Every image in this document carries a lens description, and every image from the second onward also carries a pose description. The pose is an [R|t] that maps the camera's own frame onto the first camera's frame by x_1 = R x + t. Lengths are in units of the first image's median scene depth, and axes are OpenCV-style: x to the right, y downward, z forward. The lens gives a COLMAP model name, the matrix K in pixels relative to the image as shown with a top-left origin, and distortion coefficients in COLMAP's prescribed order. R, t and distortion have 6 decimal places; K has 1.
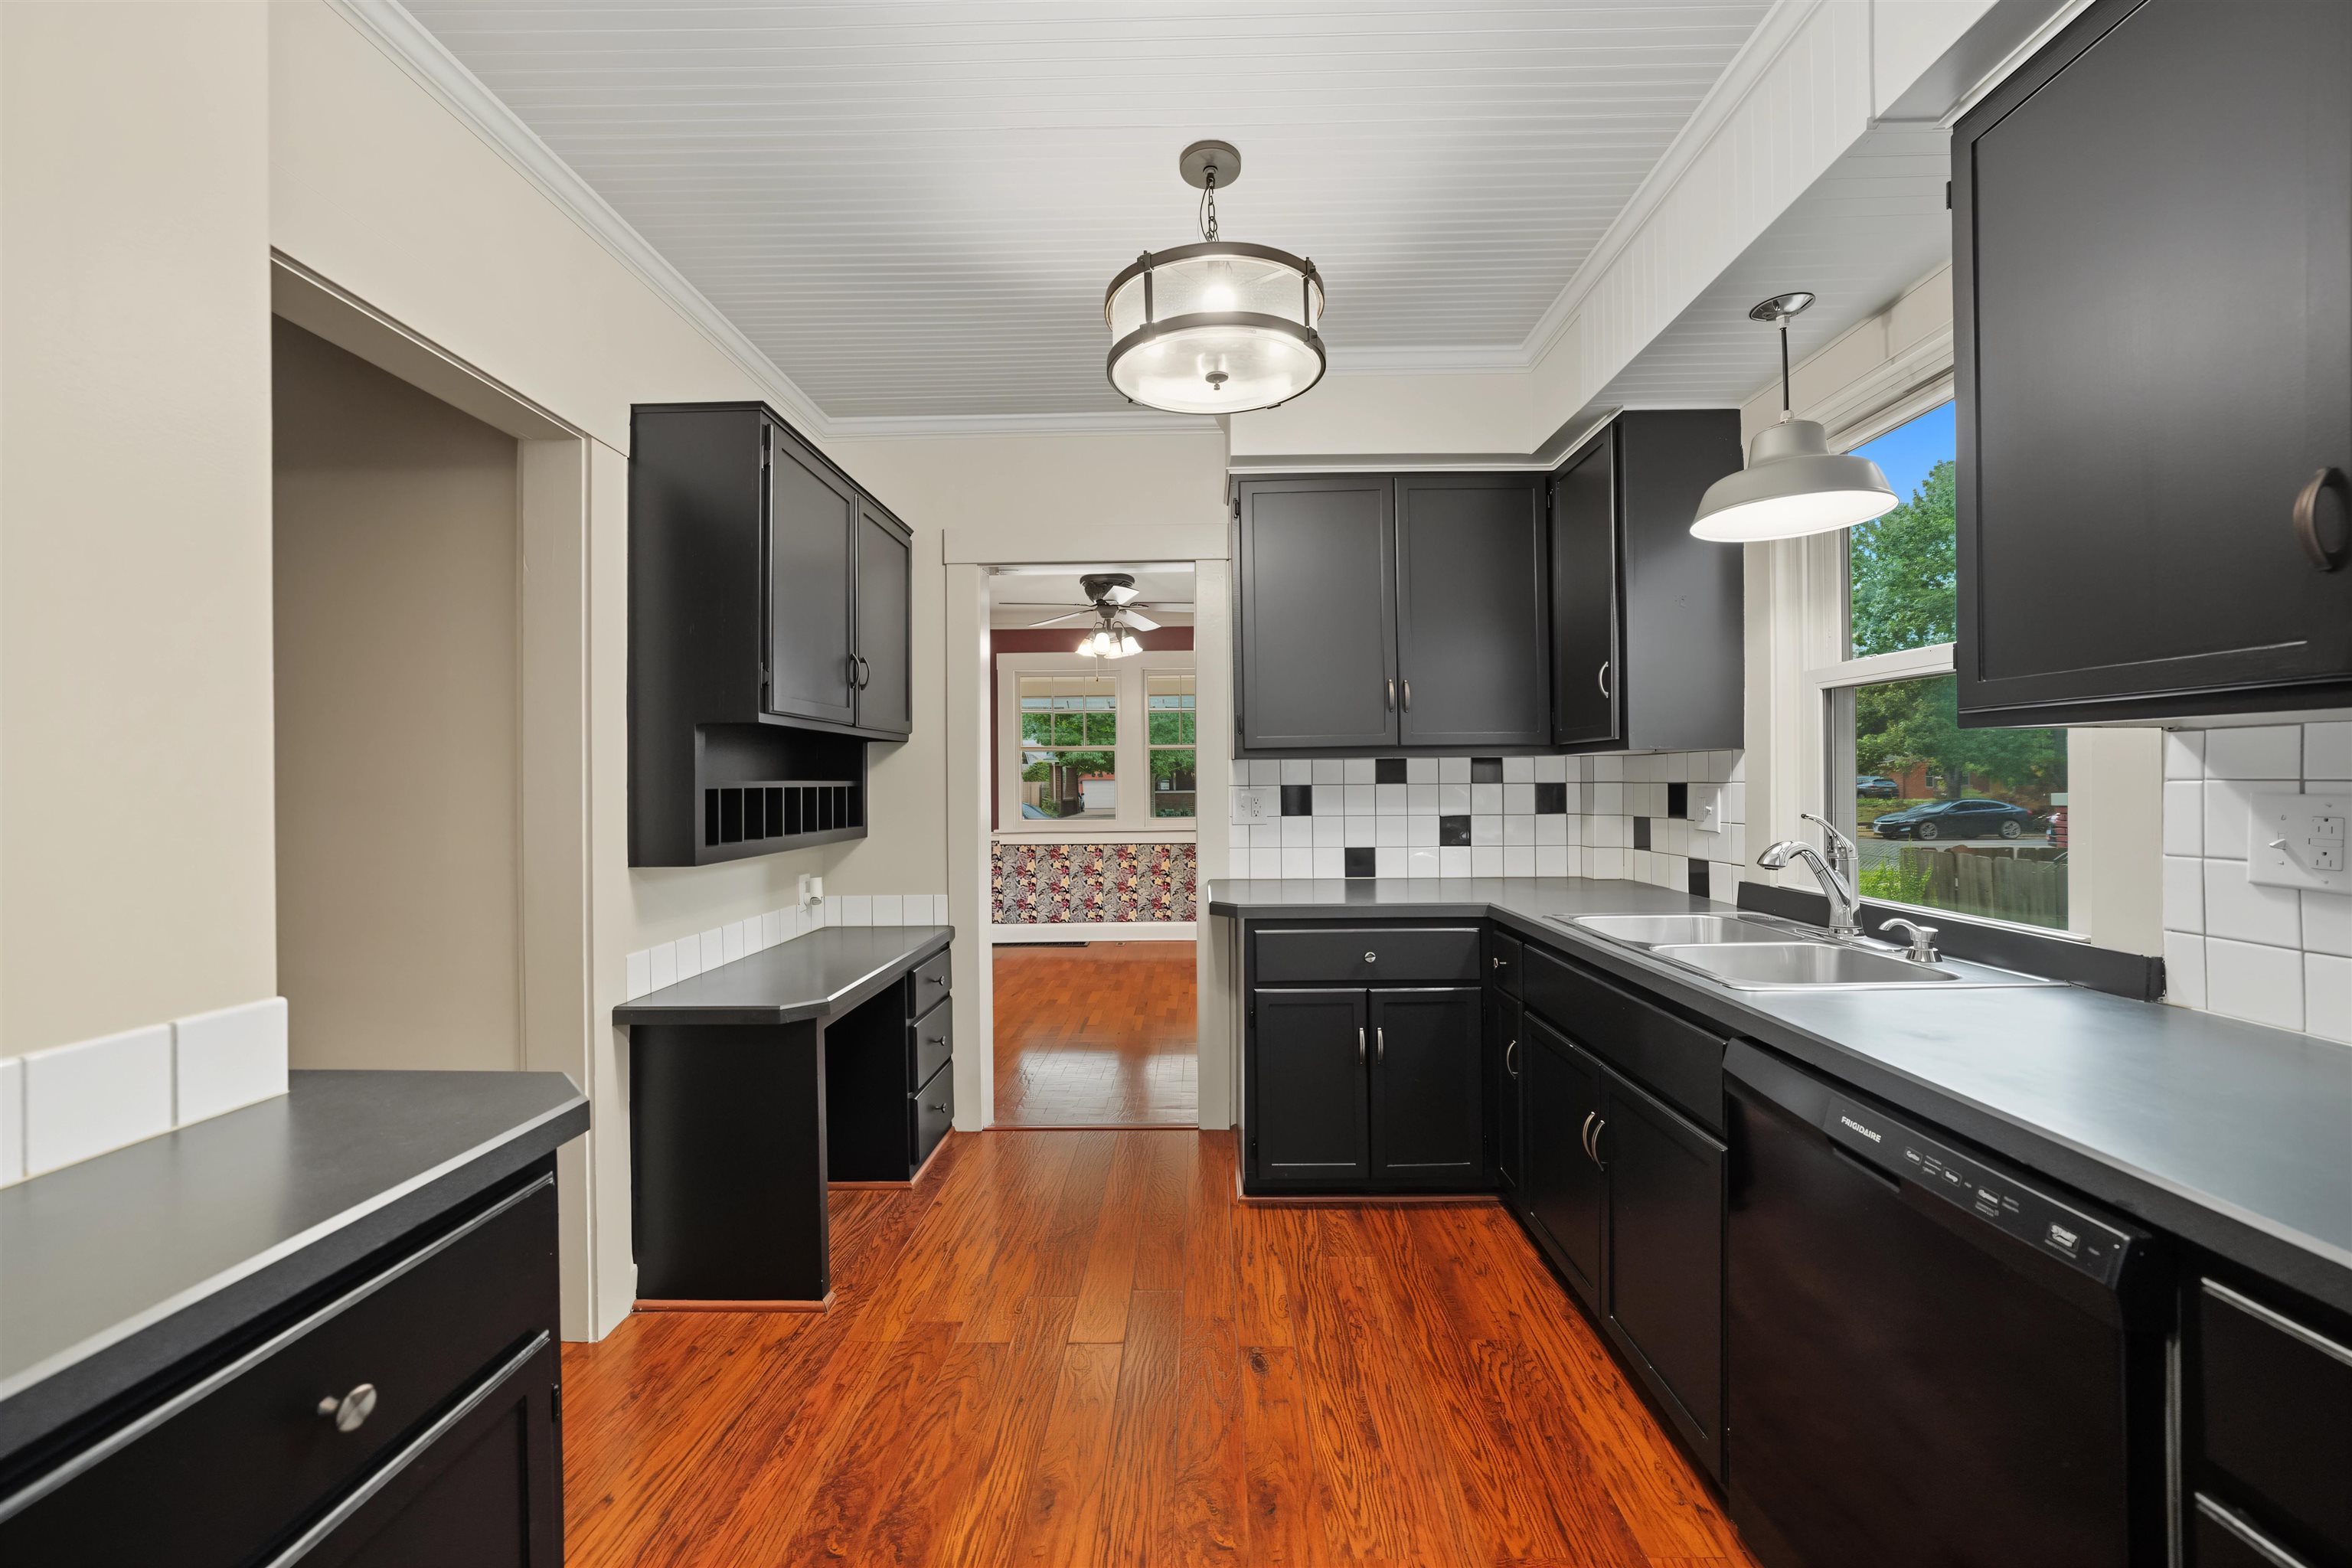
lens RADIAL K [[893.9, 0, 1181.8], [0, 893.9, 783.6], [0, 0, 1]] dist [-0.000954, -0.000057]
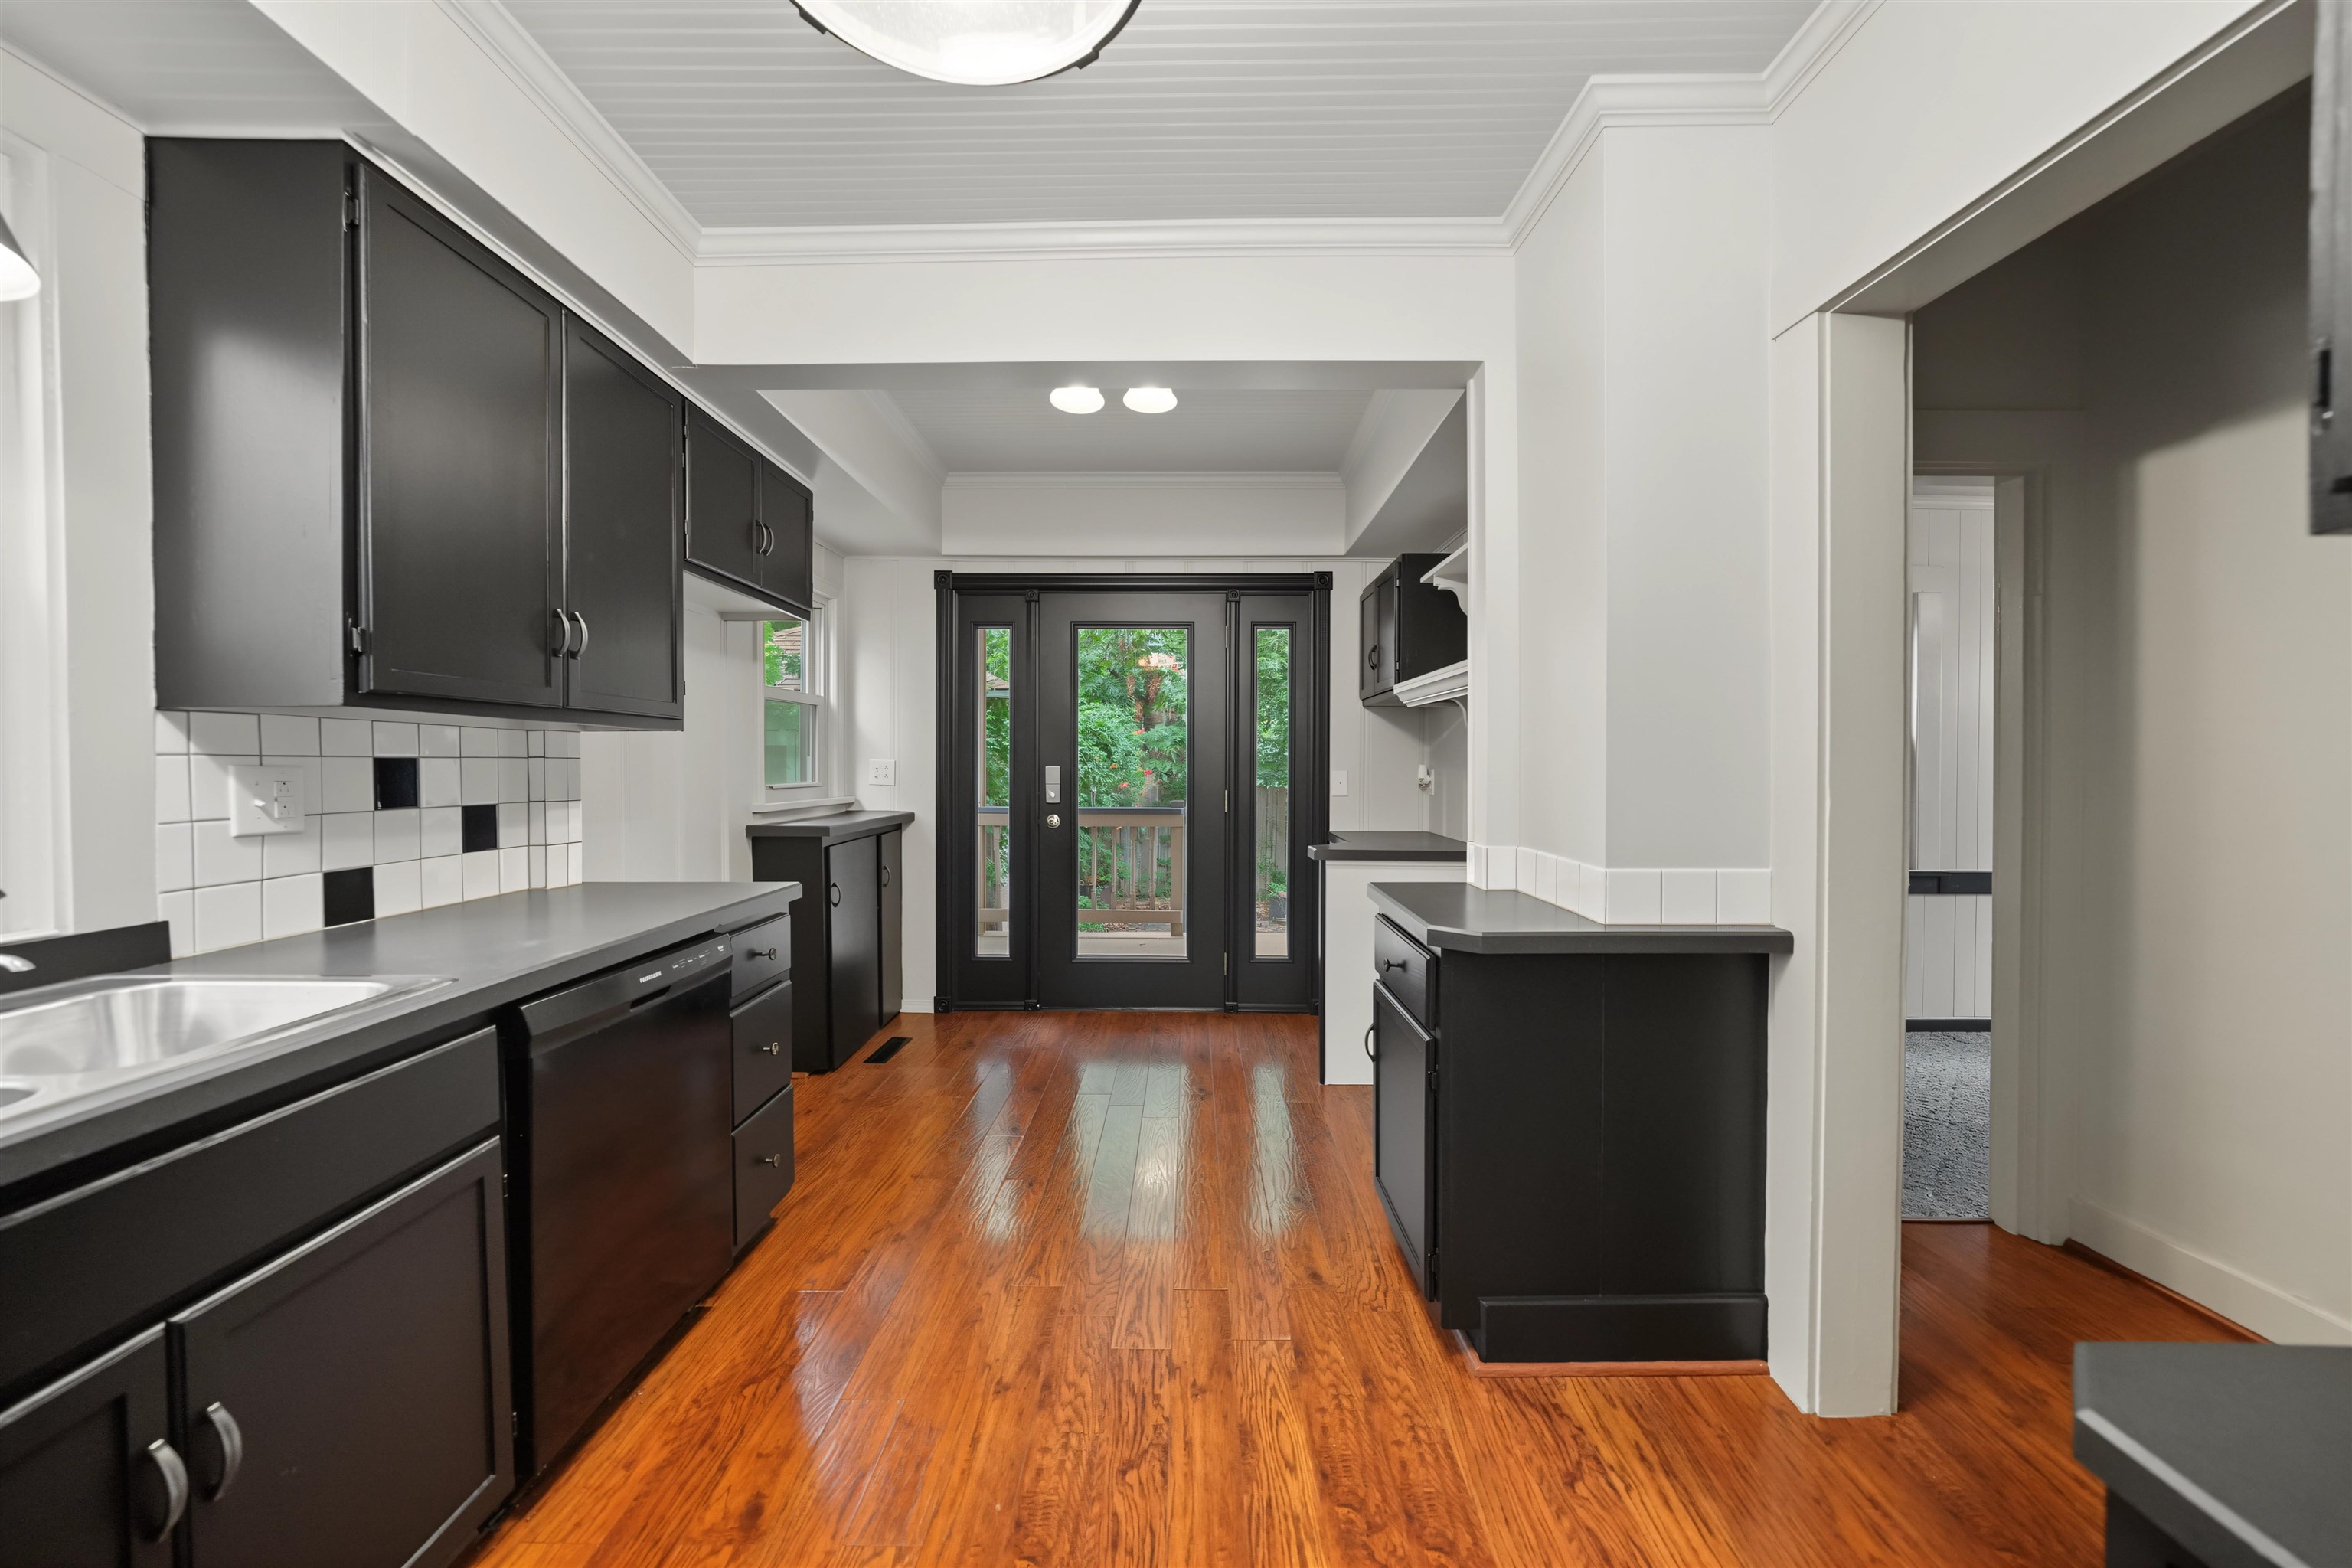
lens RADIAL K [[893.9, 0, 1179.4], [0, 893.9, 774.5], [0, 0, 1]] dist [-0.000954, -0.000057]
pose [[-0.999794, 0.009608, -0.017871, -0.116085], [0.009391, 0.999882, 0.012198, 0.019297], [0.017986, 0.012028, -0.999766, 2.170414]]
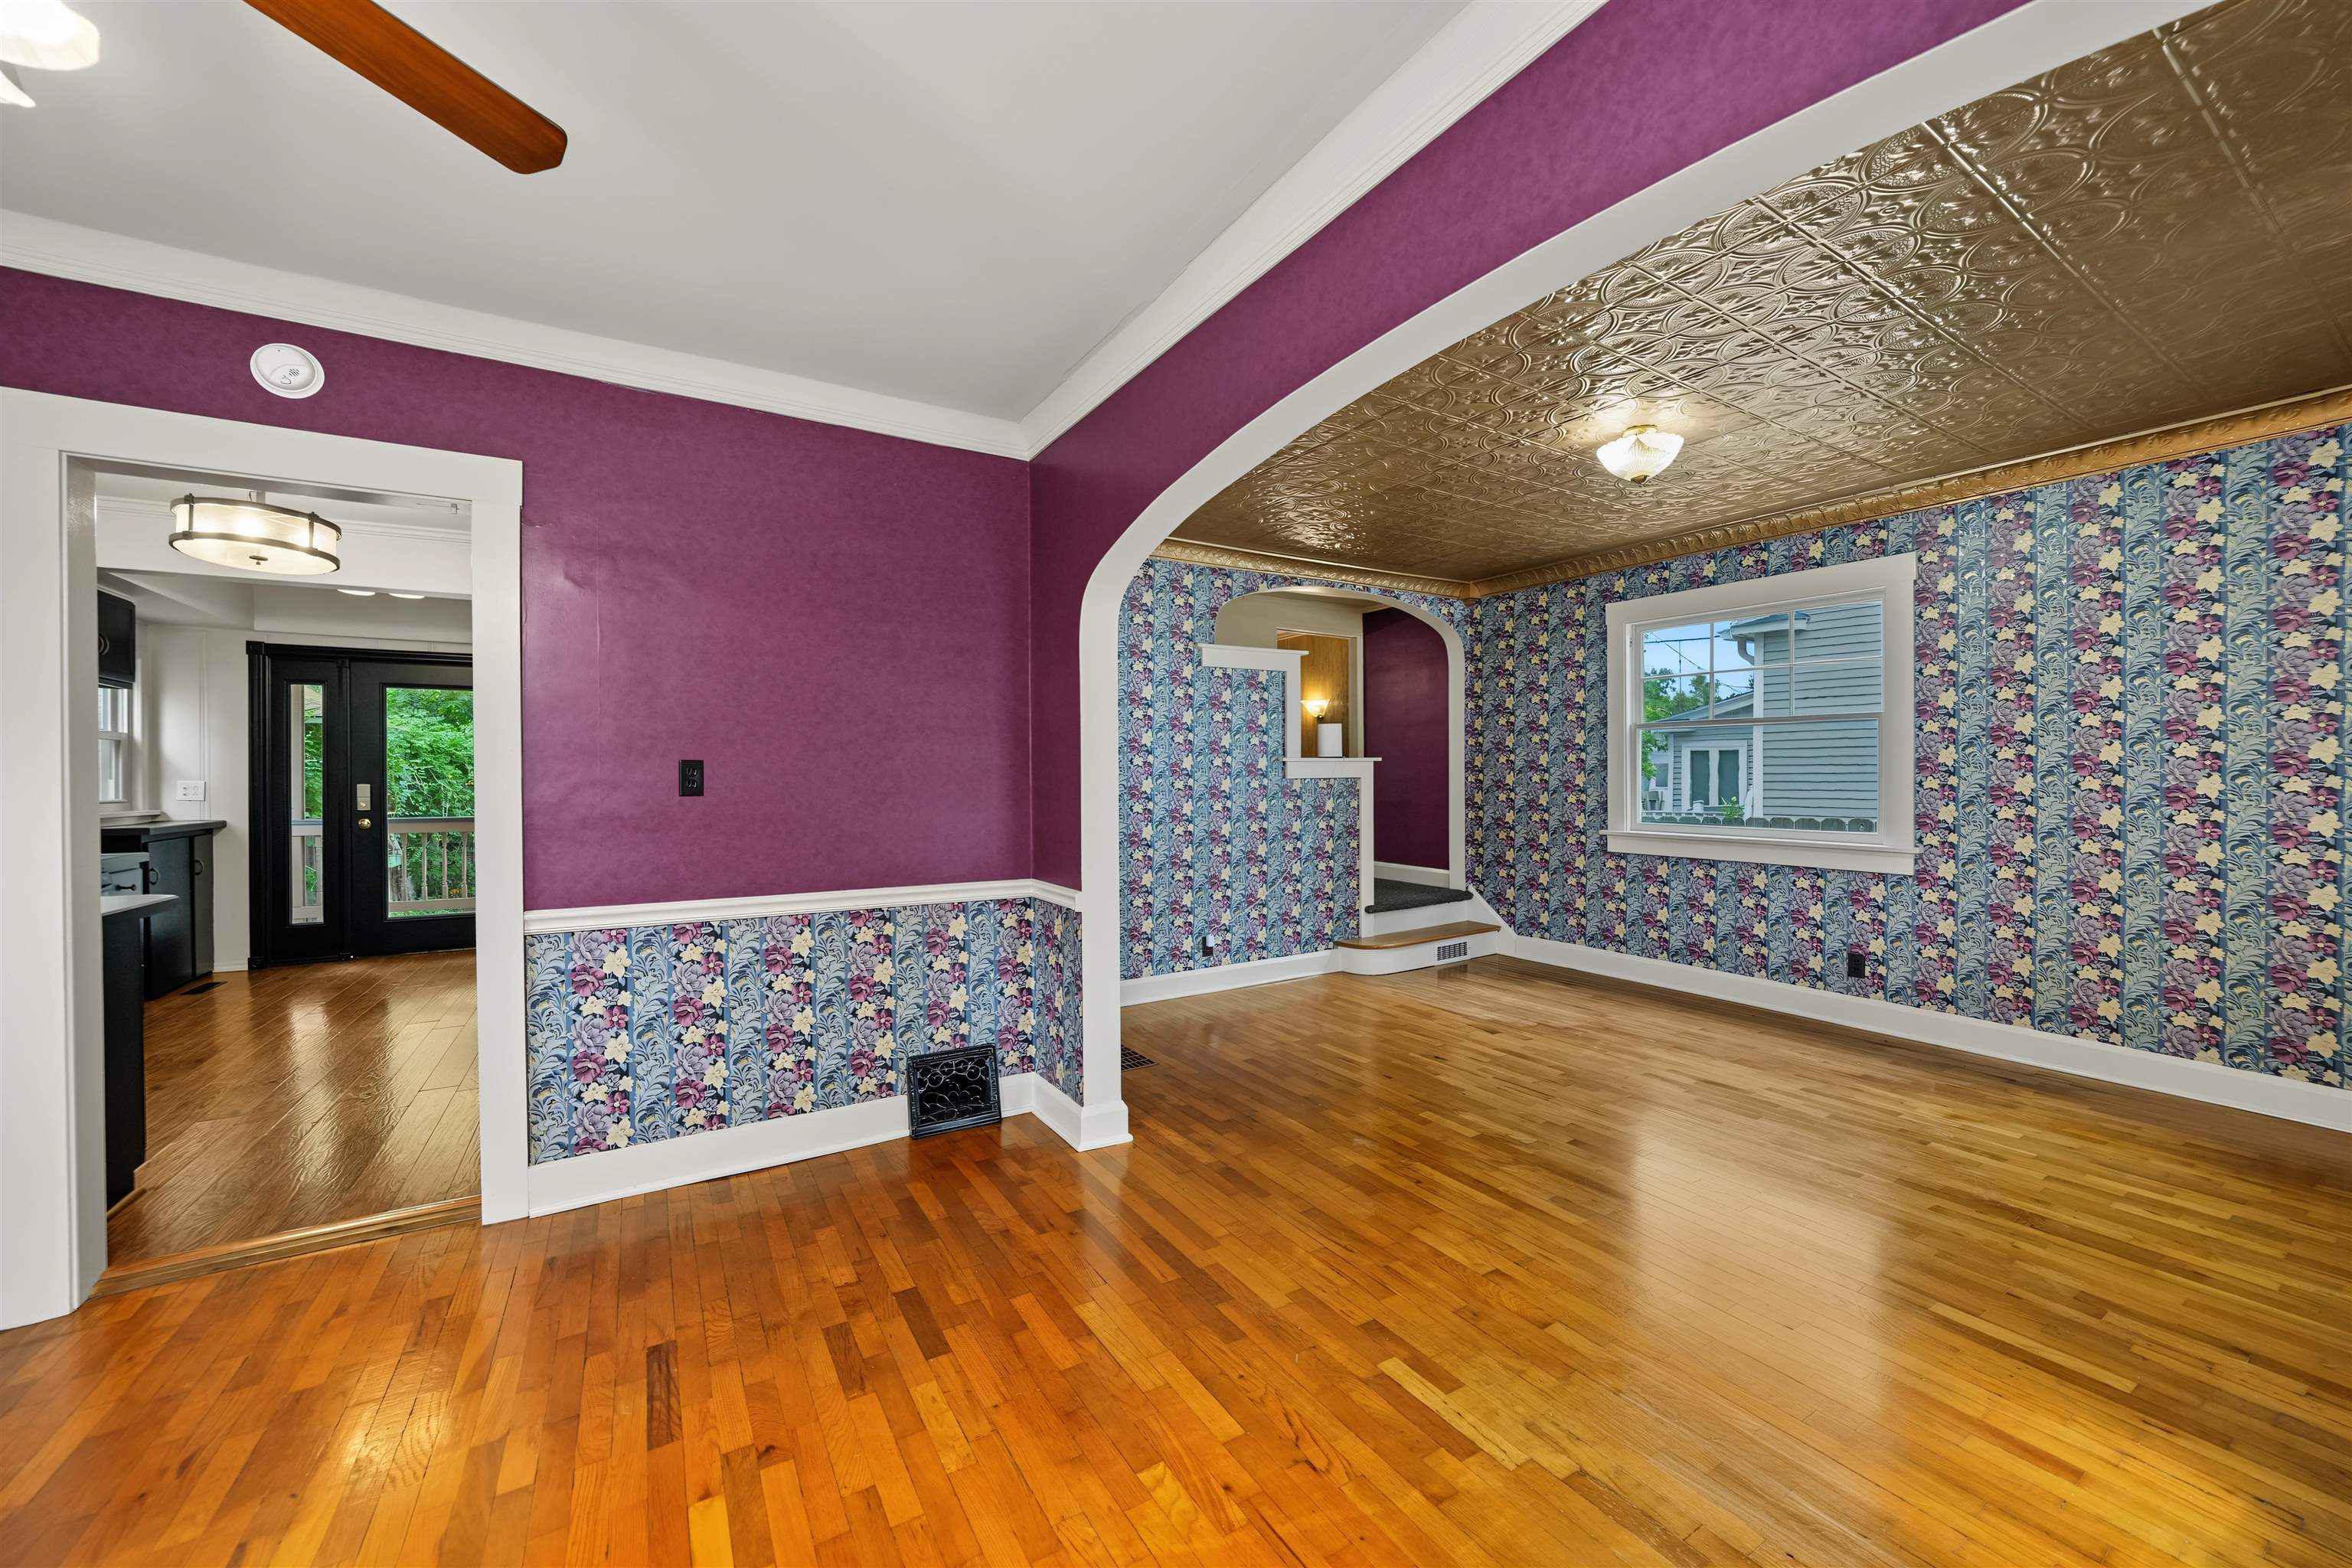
lens RADIAL K [[893.9, 0, 1172.3], [0, 893.9, 777.7], [0, 0, 1]] dist [-0.000954, -0.000057]
pose [[-0.839979, 0.017014, -0.542352, -0.341856], [0.015535, 0.999853, 0.007306, 0.019517], [0.542396, -0.002288, -0.840120, 3.241365]]
